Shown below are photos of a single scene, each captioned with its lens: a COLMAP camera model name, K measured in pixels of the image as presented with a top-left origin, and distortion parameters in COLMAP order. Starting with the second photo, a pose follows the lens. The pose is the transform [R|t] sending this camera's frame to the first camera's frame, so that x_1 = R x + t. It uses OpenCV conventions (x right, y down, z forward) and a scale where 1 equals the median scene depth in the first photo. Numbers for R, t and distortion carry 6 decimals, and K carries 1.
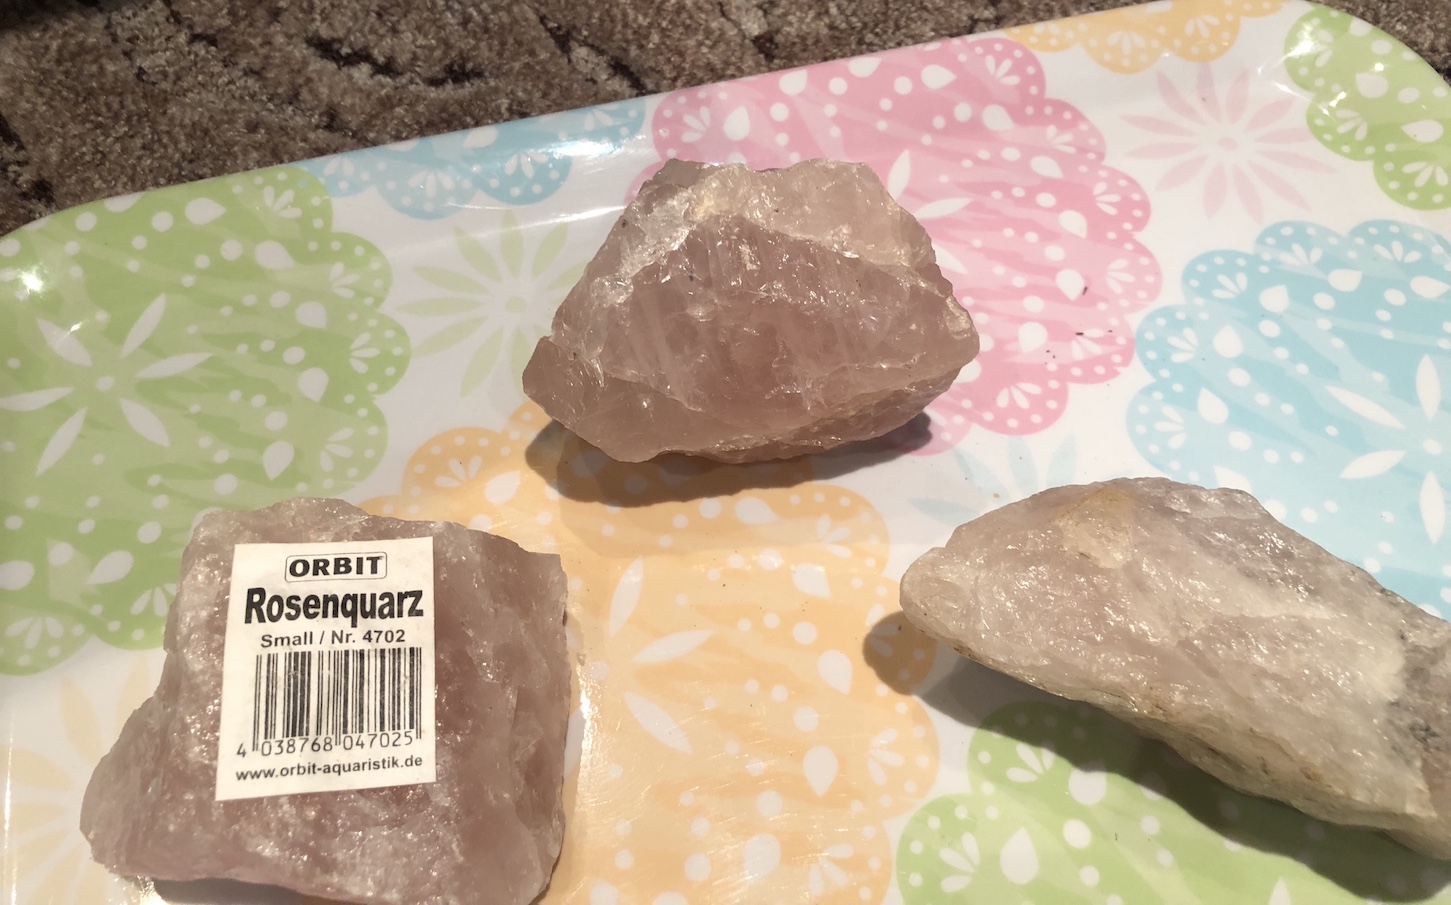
lens RADIAL K [[1262.7, 0, 718.7], [0, 1262.7, 340.7], [0, 0, 1]] dist [0.011048, 0.005351]
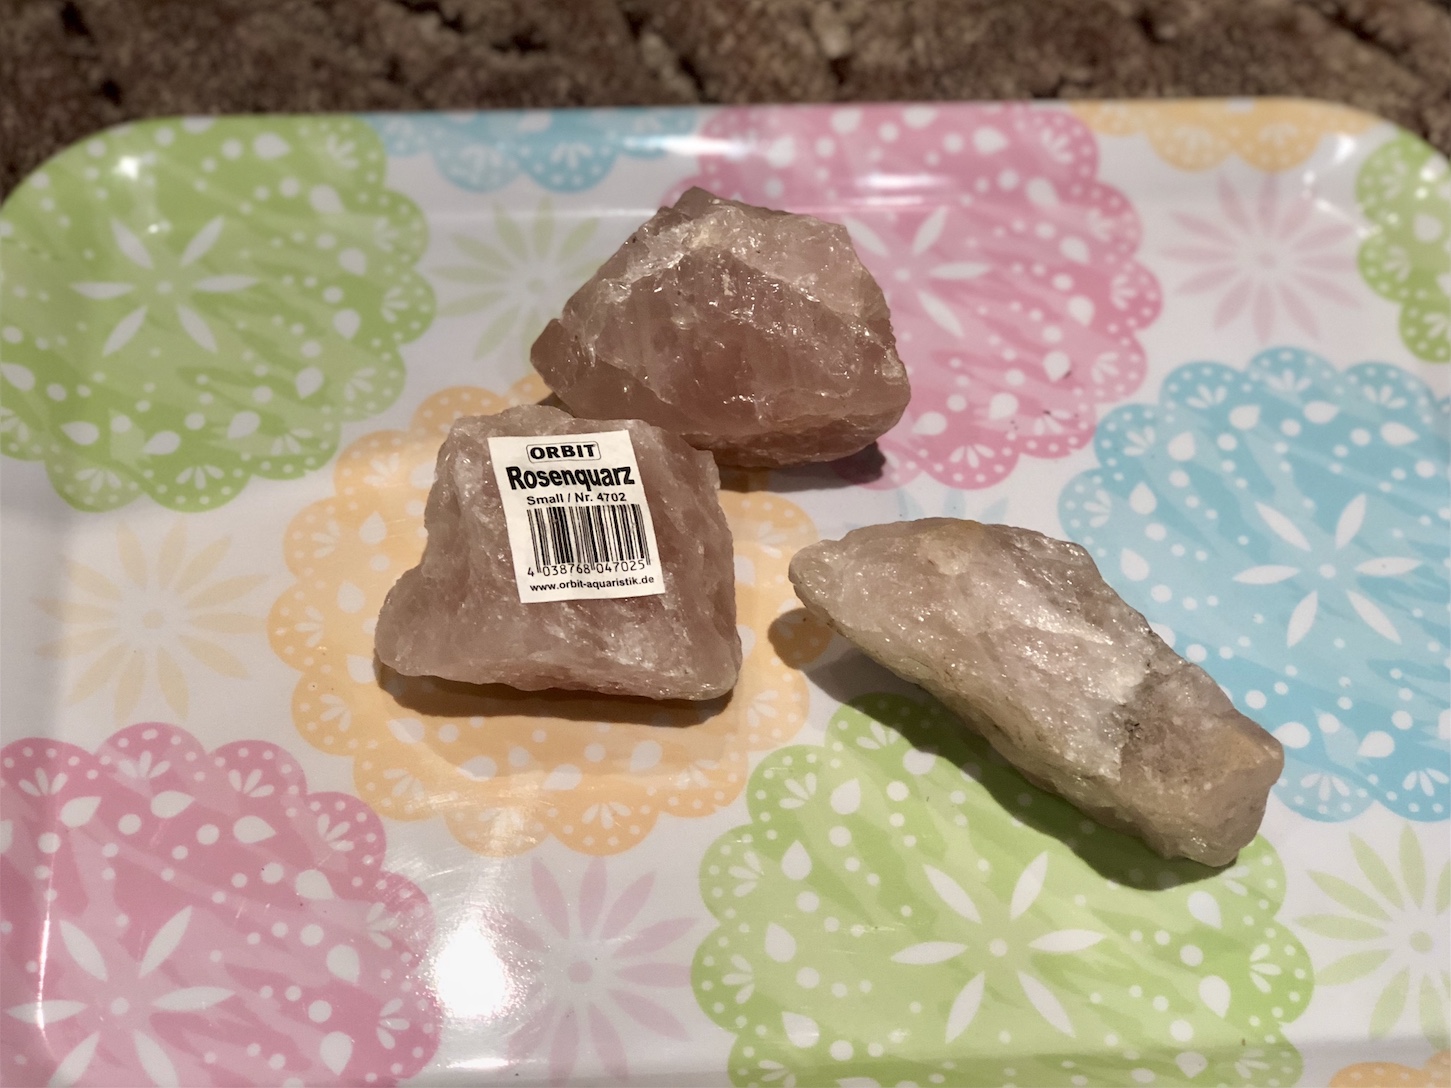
lens RADIAL K [[2434.9, 0, 725.5], [0, 2434.9, 544.0], [0, 0, 1]] dist [-0.065435, 1.115183]
pose [[0.978908, 0.193436, -0.065740, 0.182618], [-0.189346, 0.979844, 0.063662, 0.024865], [0.076730, -0.049872, 0.995804, -1.112020]]
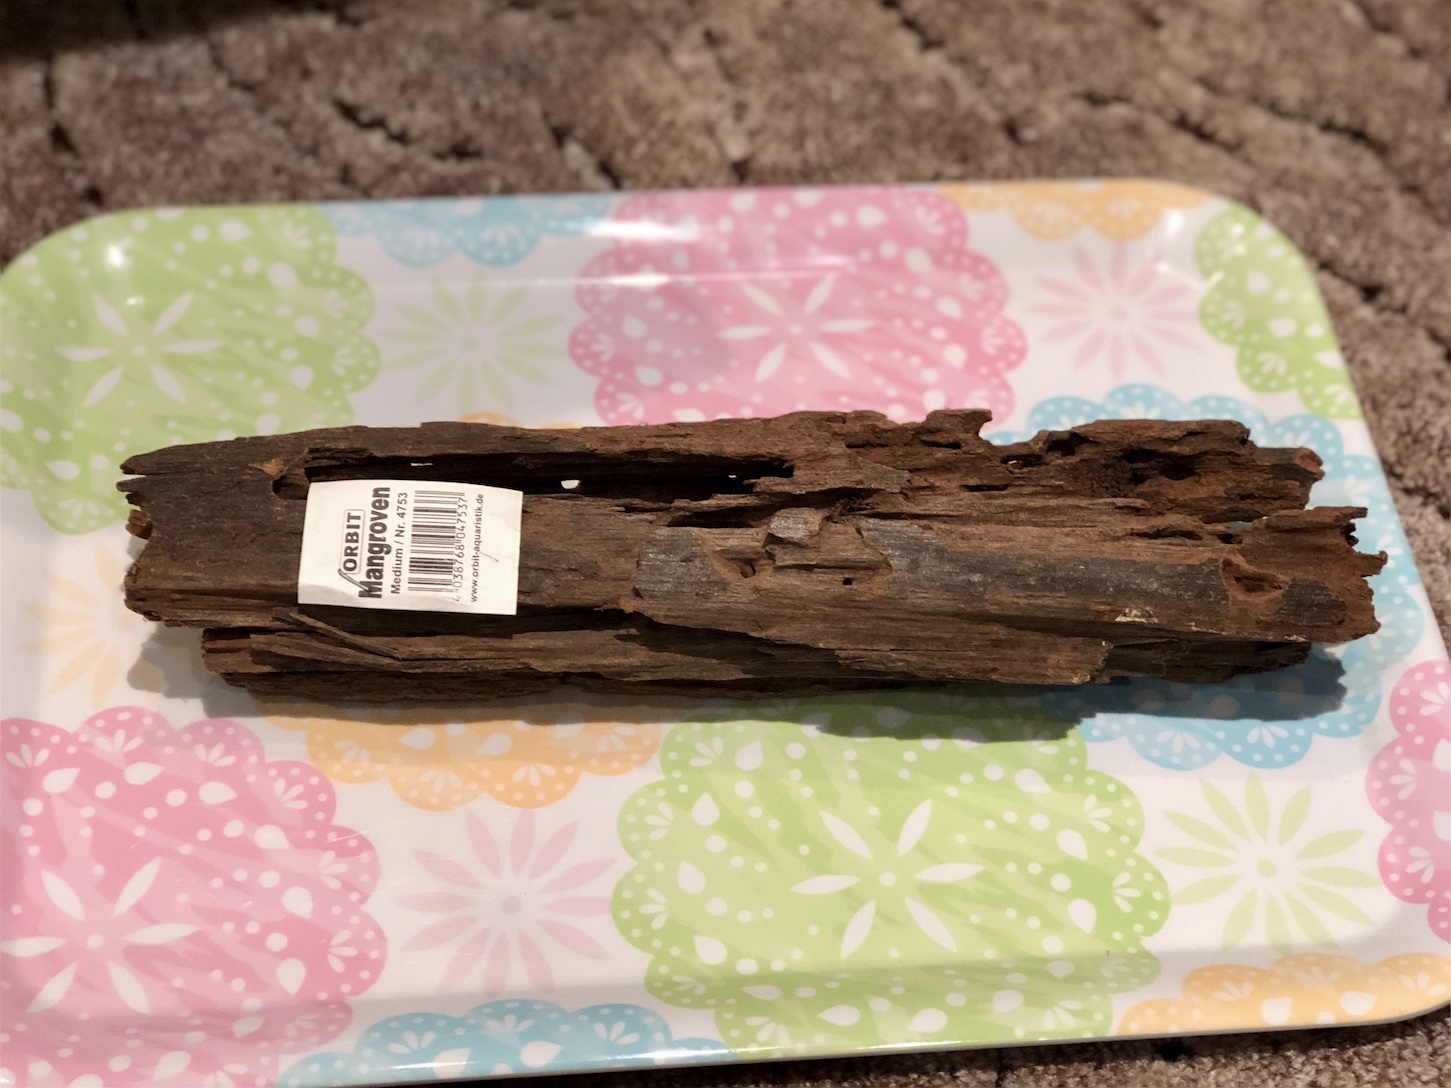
lens RADIAL K [[2434.9, 0, 725.5], [0, 2434.9, 544.0], [0, 0, 1]] dist [-0.065435, 1.115183]
pose [[0.984068, 0.159811, -0.077920, 0.304966], [-0.164952, 0.984176, -0.064714, 0.283603], [0.066345, 0.076536, 0.994857, -1.350916]]
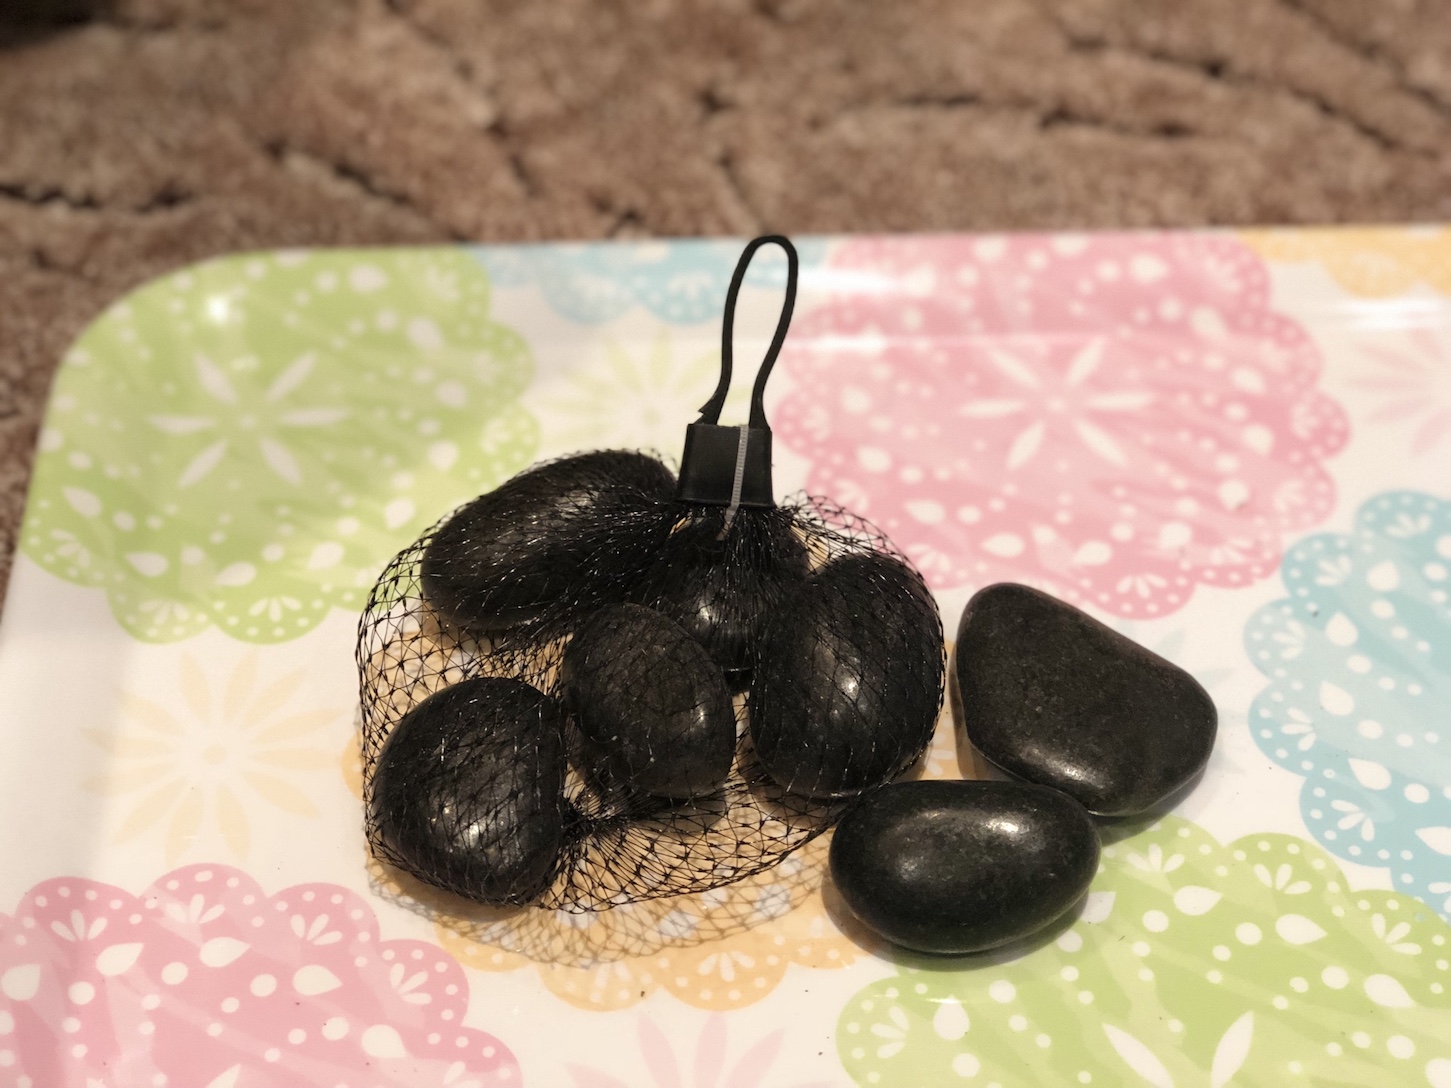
lens RADIAL K [[2434.9, 0, 725.5], [0, 2434.9, 544.0], [0, 0, 1]] dist [-0.065435, 1.115183]
pose [[0.973661, 0.167884, -0.154272, 0.209977], [-0.185628, 0.976576, -0.108814, 0.273770], [0.132390, 0.134585, 0.982018, -0.867437]]
